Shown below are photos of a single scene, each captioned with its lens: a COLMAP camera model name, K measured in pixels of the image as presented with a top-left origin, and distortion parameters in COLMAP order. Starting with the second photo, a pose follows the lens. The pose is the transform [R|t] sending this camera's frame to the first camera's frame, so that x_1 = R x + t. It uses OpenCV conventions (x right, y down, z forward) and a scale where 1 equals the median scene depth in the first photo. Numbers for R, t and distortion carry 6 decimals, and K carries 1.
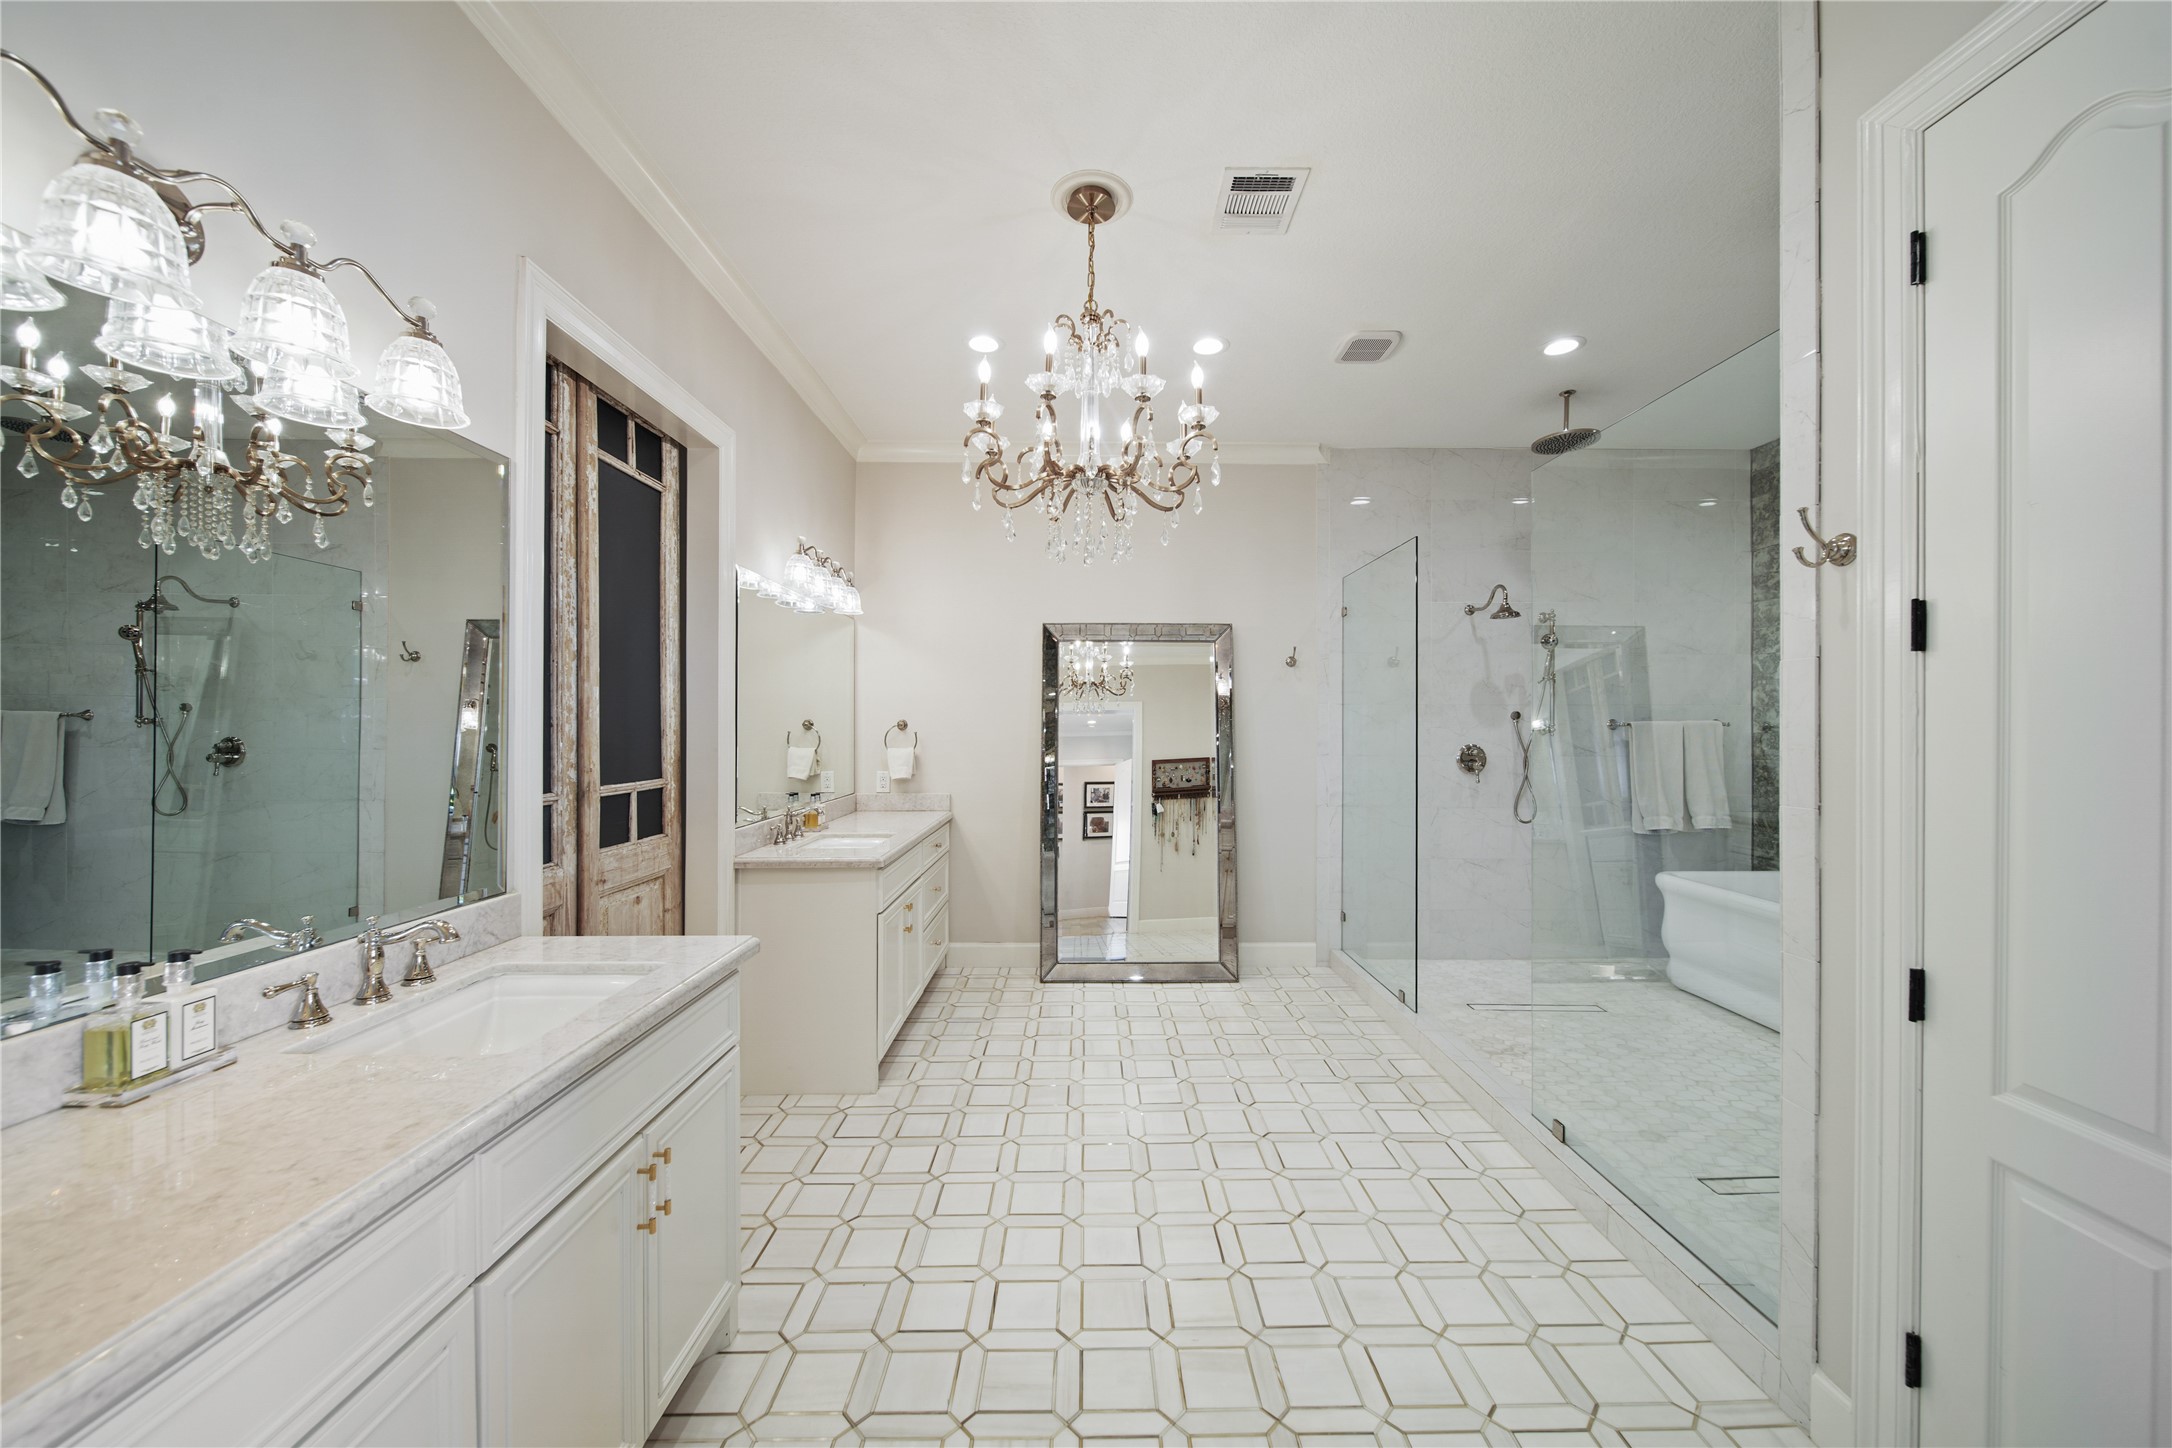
lens RADIAL K [[766.2, 0, 1094.3], [0, 766.2, 720.8], [0, 0, 1]] dist [0.000091, -0.001835]
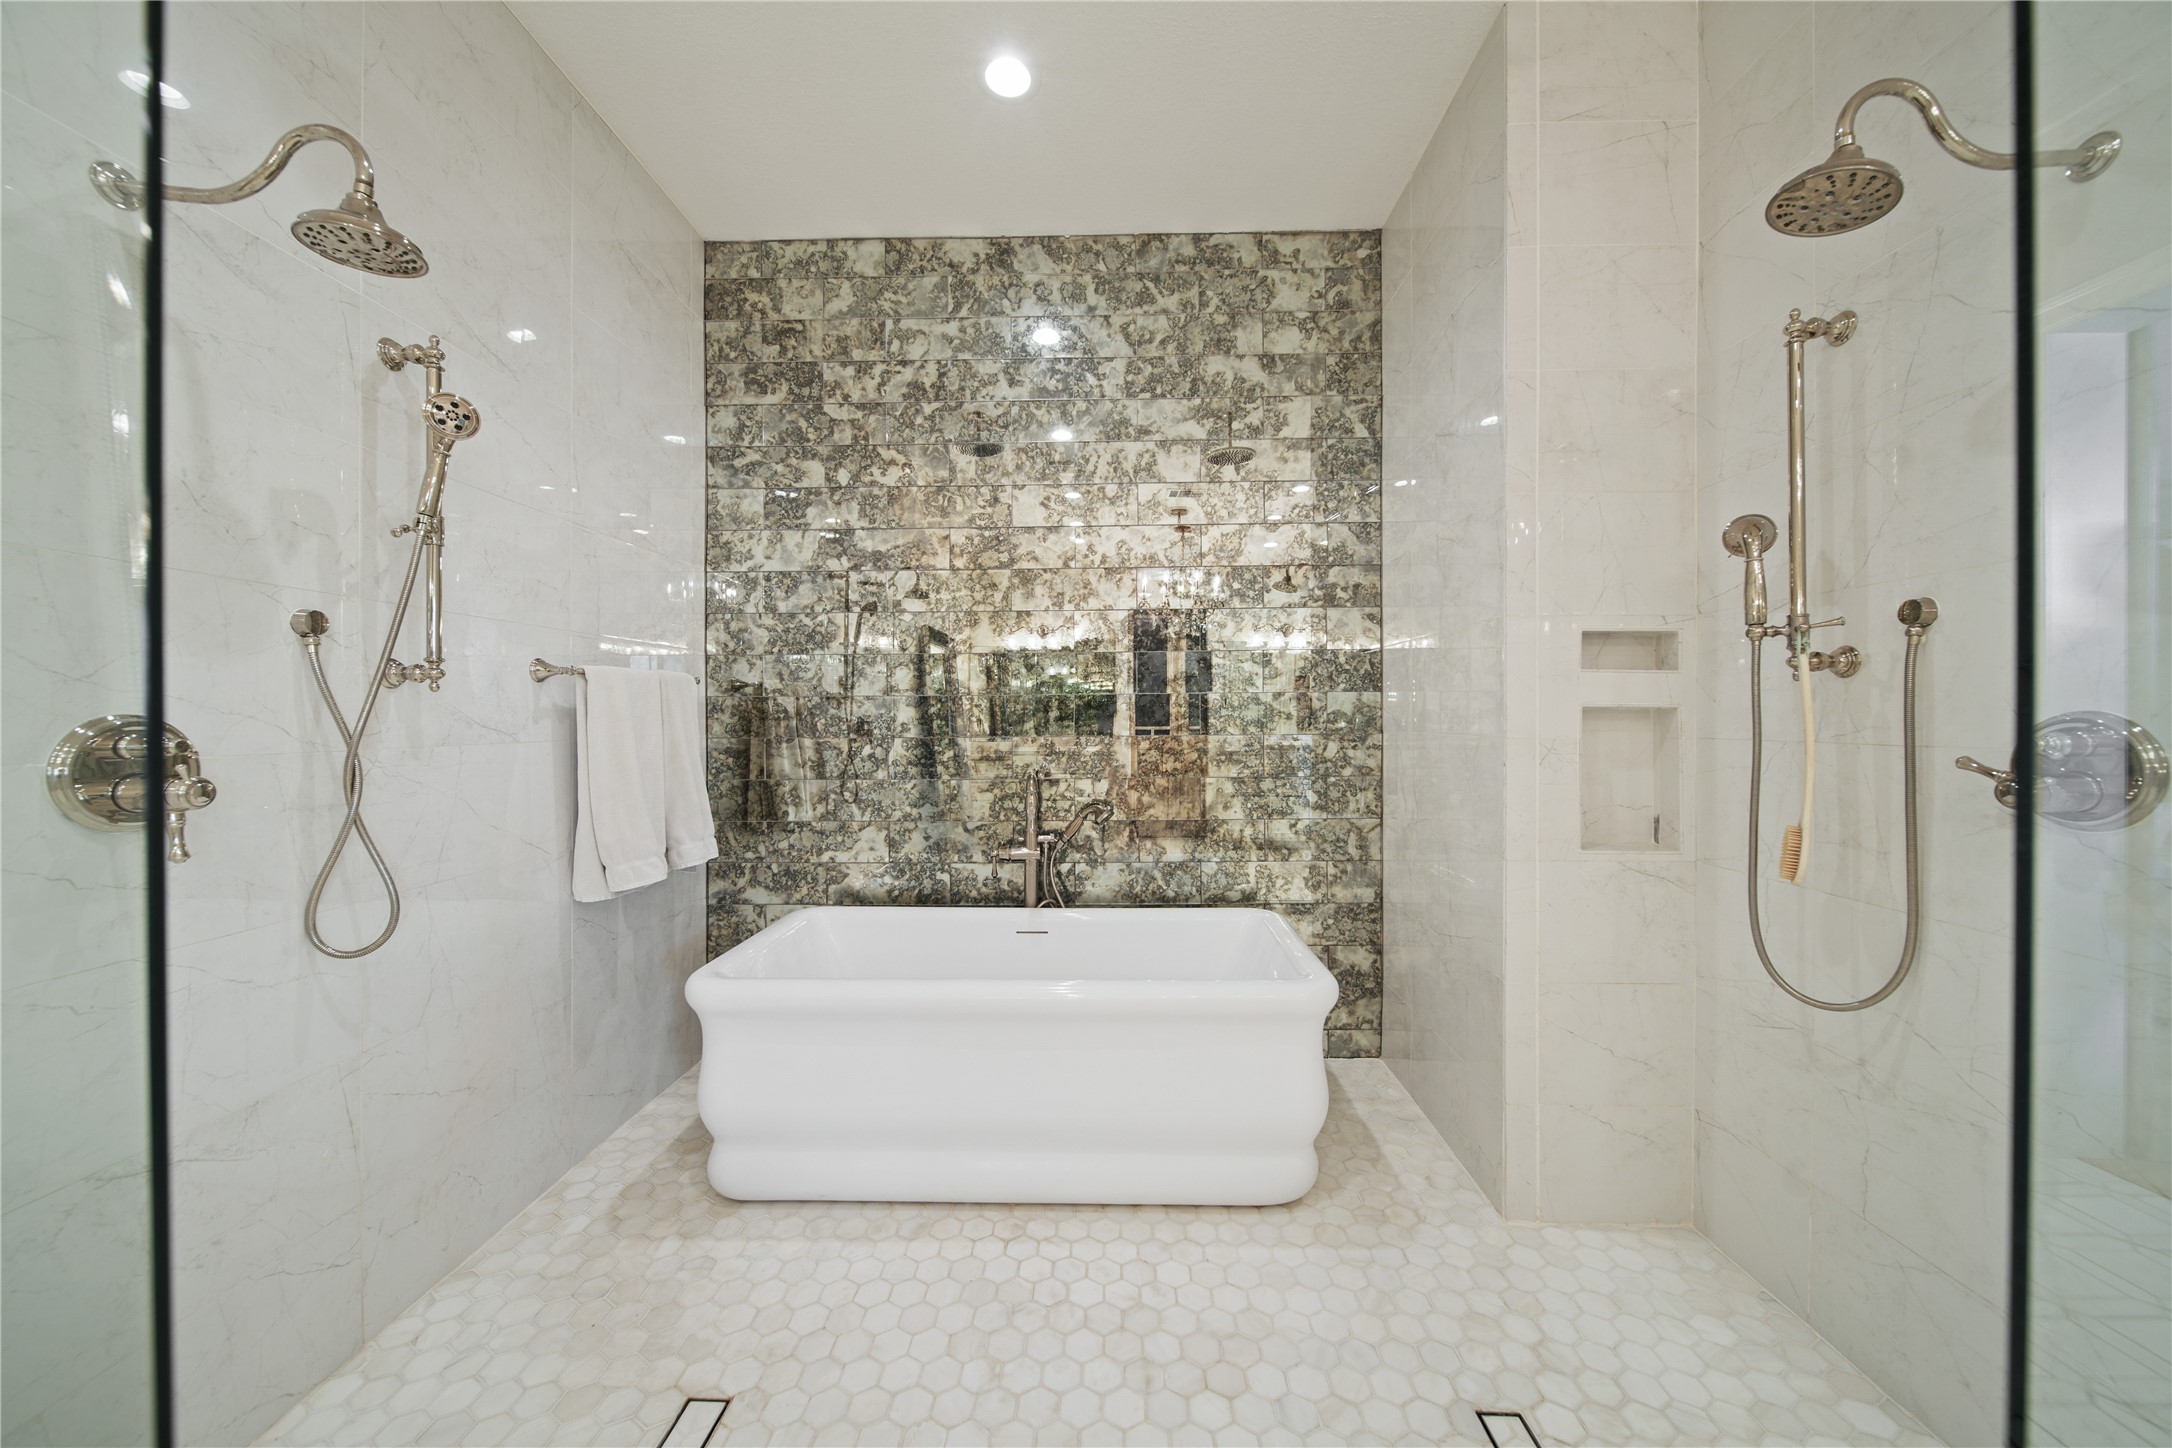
lens RADIAL K [[766.2, 0, 1094.3], [0, 766.2, 720.8], [0, 0, 1]] dist [0.000091, -0.001835]
pose [[0.021793, -0.006704, 0.999740, 0.498253], [-0.005319, 0.999963, 0.006821, 0.061313], [-0.999748, -0.005466, 0.021757, 1.387853]]
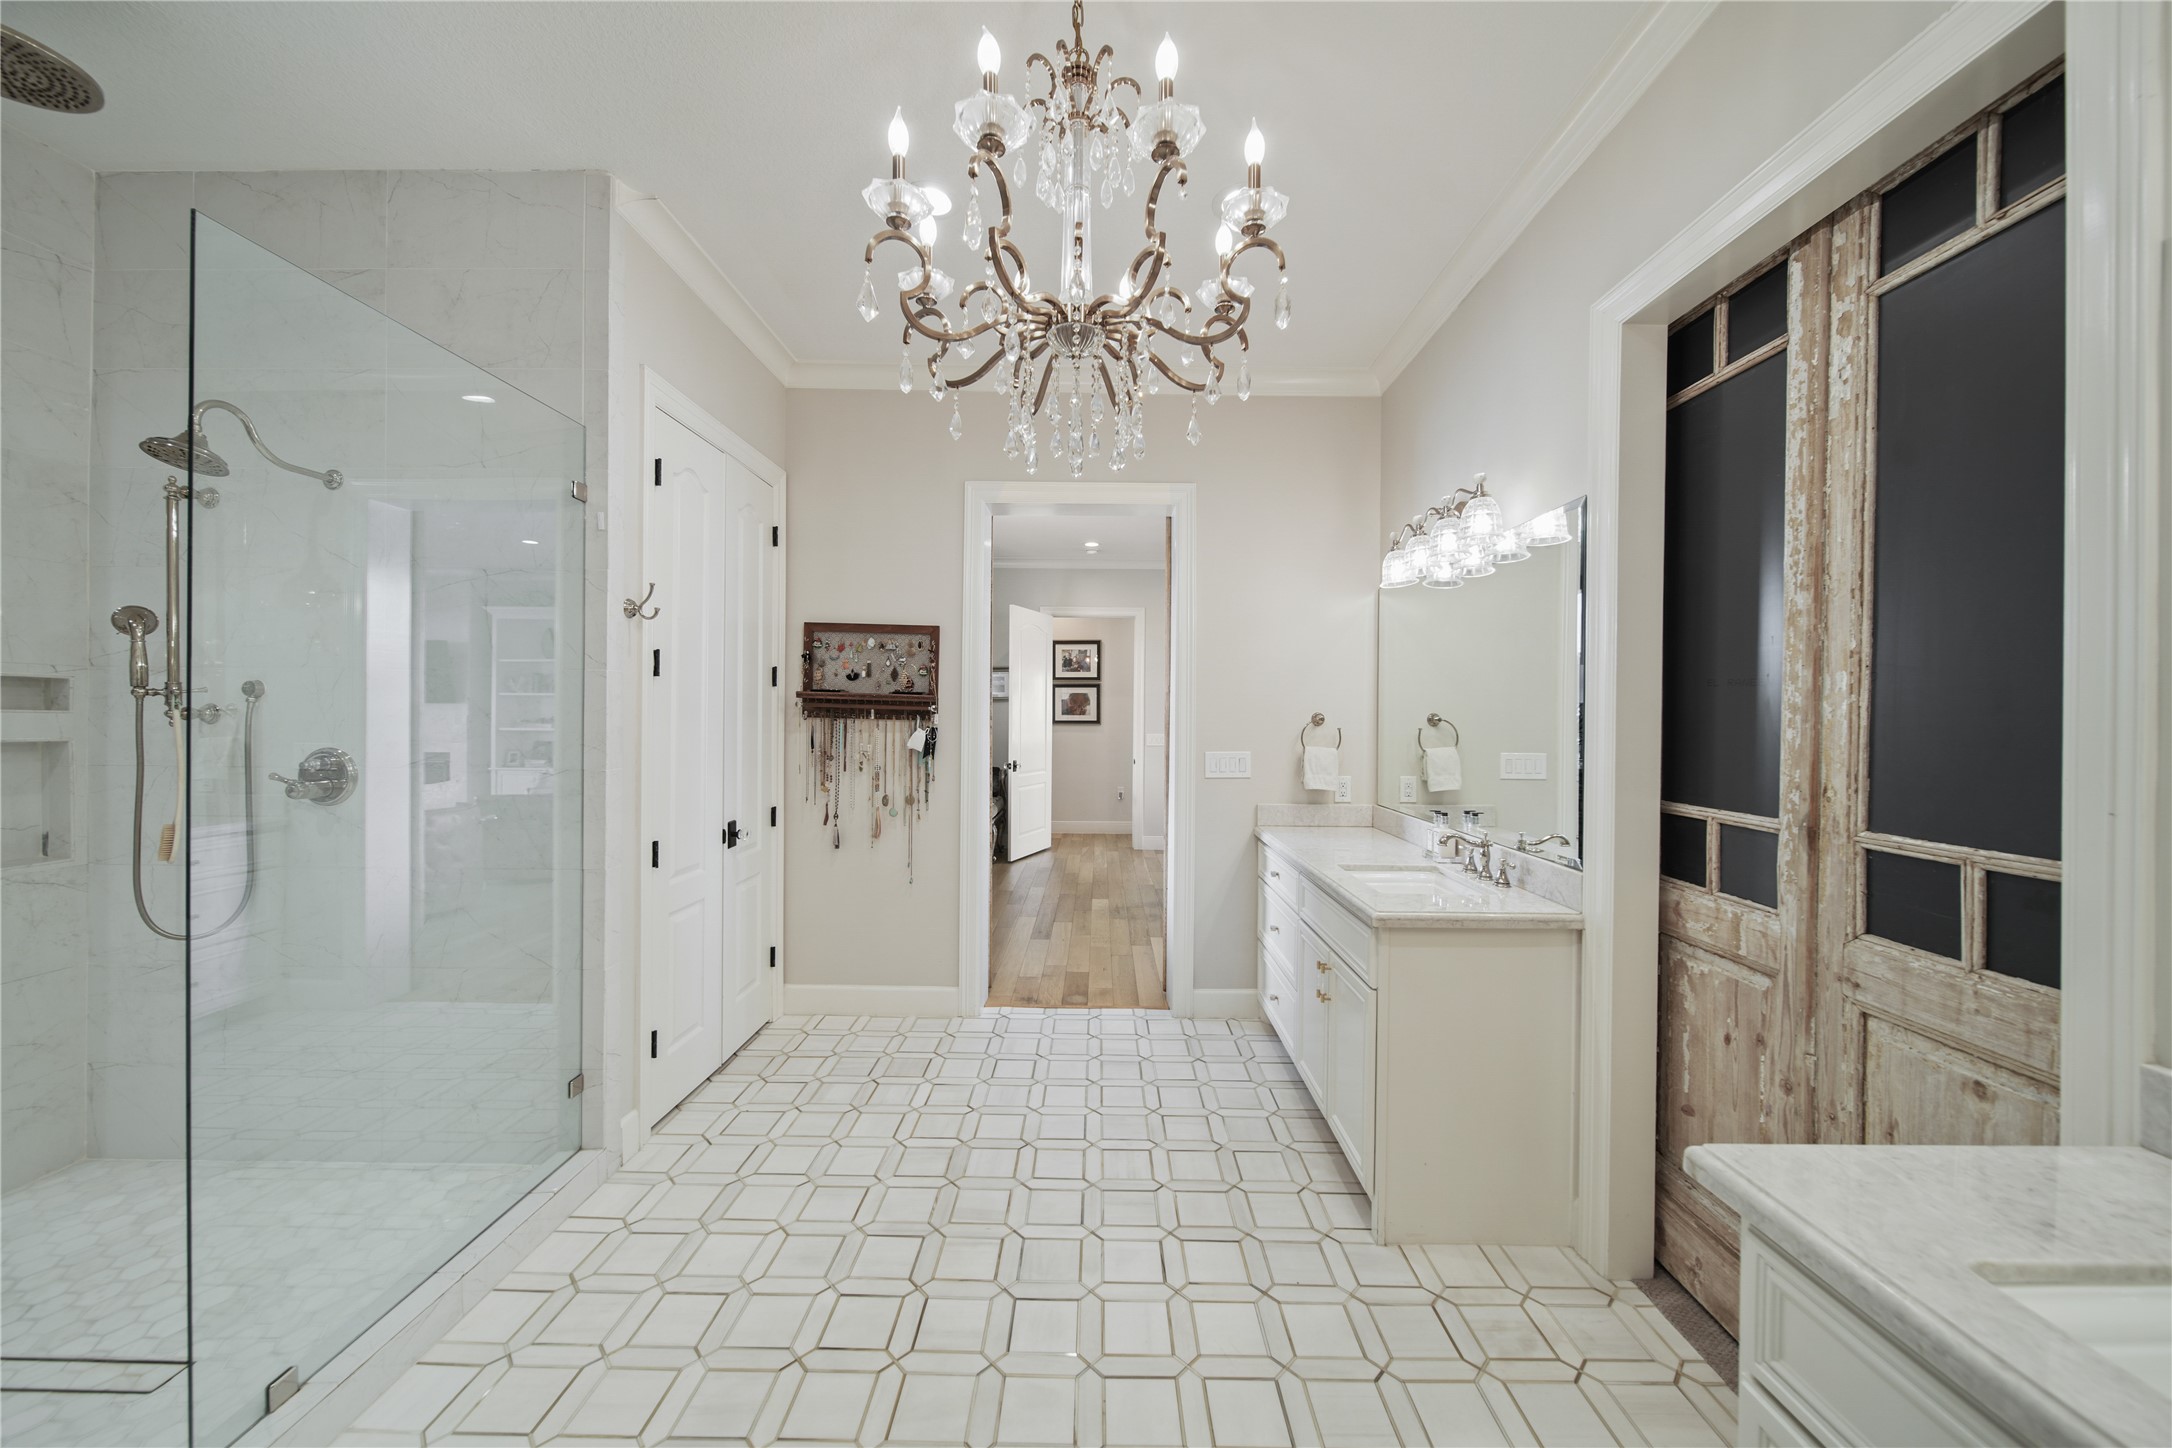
lens RADIAL K [[766.2, 0, 1094.3], [0, 766.2, 720.8], [0, 0, 1]] dist [0.000091, -0.001835]
pose [[-0.999765, -0.012256, 0.017895, -0.038158], [-0.012275, 0.999924, -0.000953, 0.005586], [-0.017882, -0.001172, -0.999839, 1.760668]]
